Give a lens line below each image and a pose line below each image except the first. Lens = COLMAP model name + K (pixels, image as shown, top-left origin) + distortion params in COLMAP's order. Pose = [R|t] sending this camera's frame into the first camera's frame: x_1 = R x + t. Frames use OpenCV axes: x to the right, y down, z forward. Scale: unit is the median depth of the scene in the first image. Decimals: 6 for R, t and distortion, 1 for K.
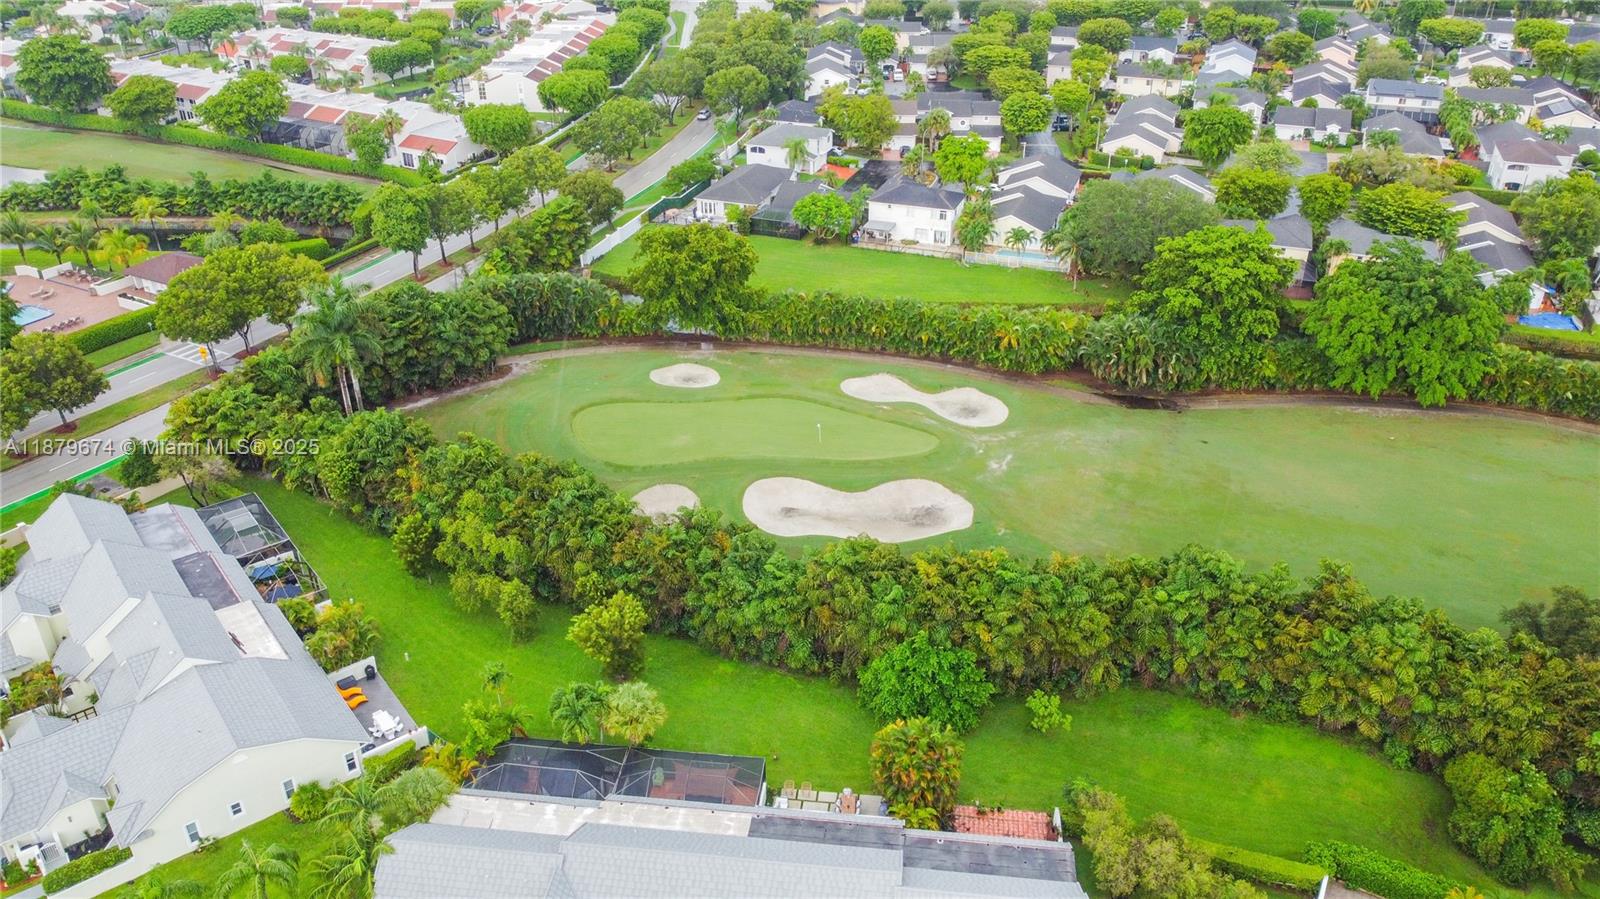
lens RADIAL K [[1206.0, 0, 800.0], [0, 1206.0, 449.5], [0, 0, 1]] dist [-0.003477, -0.001369]
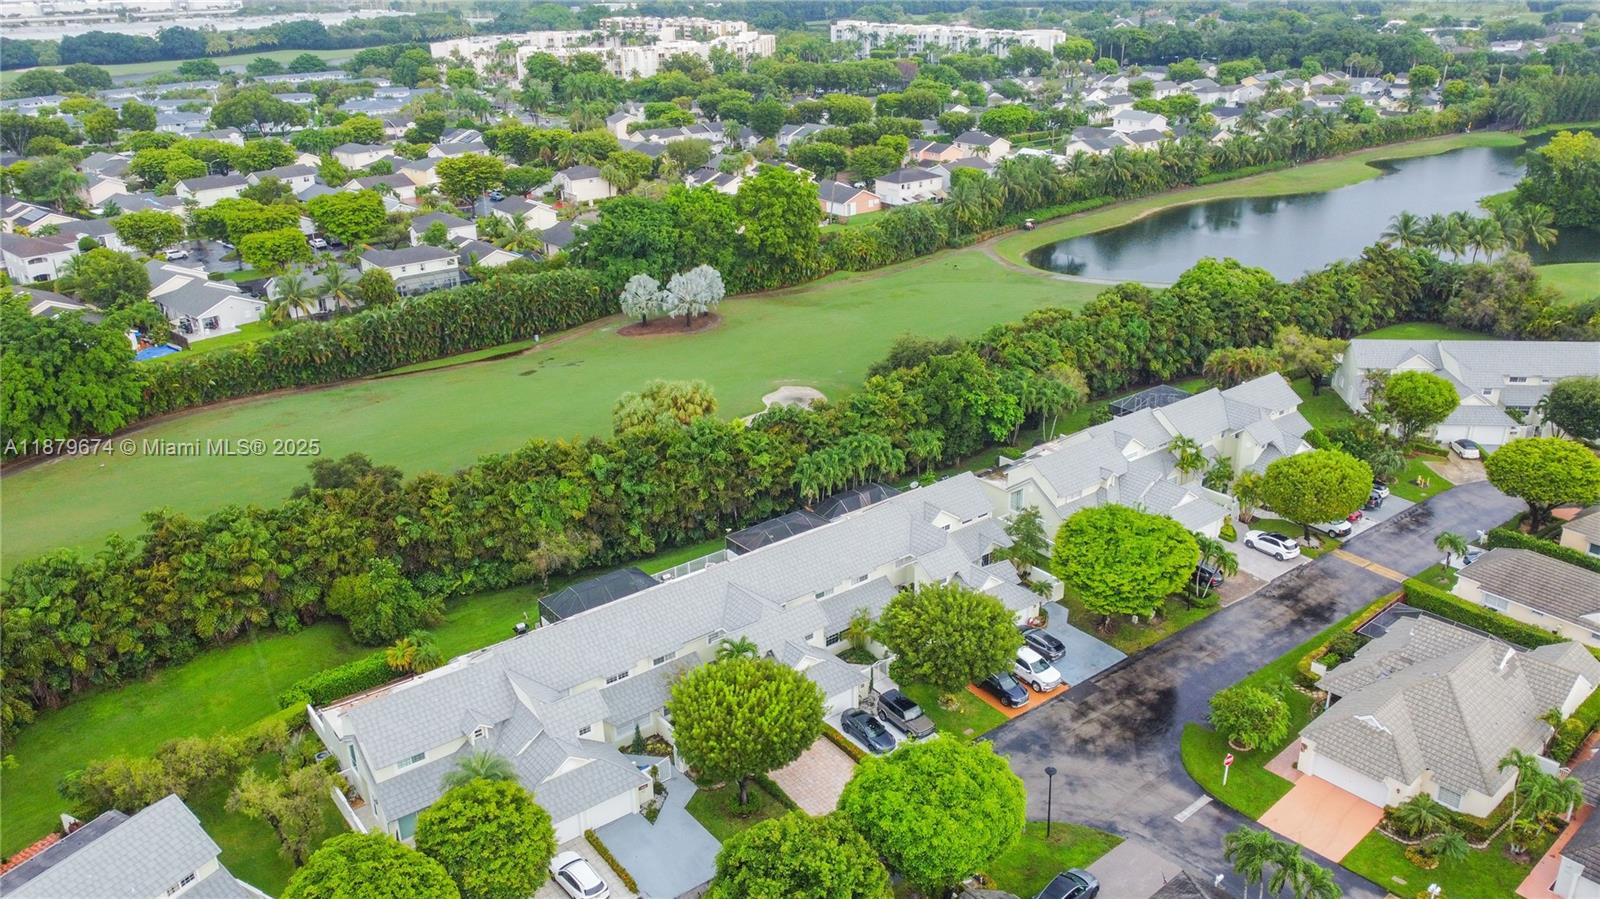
lens RADIAL K [[1245.0, 0, 800.0], [0, 1245.0, 449.5], [0, 0, 1]] dist [0.005066, -0.007230]
pose [[0.392223, -0.341111, 0.854286, -0.290853], [0.469325, 0.872940, 0.133081, 0.170218], [-0.791136, 0.348740, 0.502478, -0.079623]]
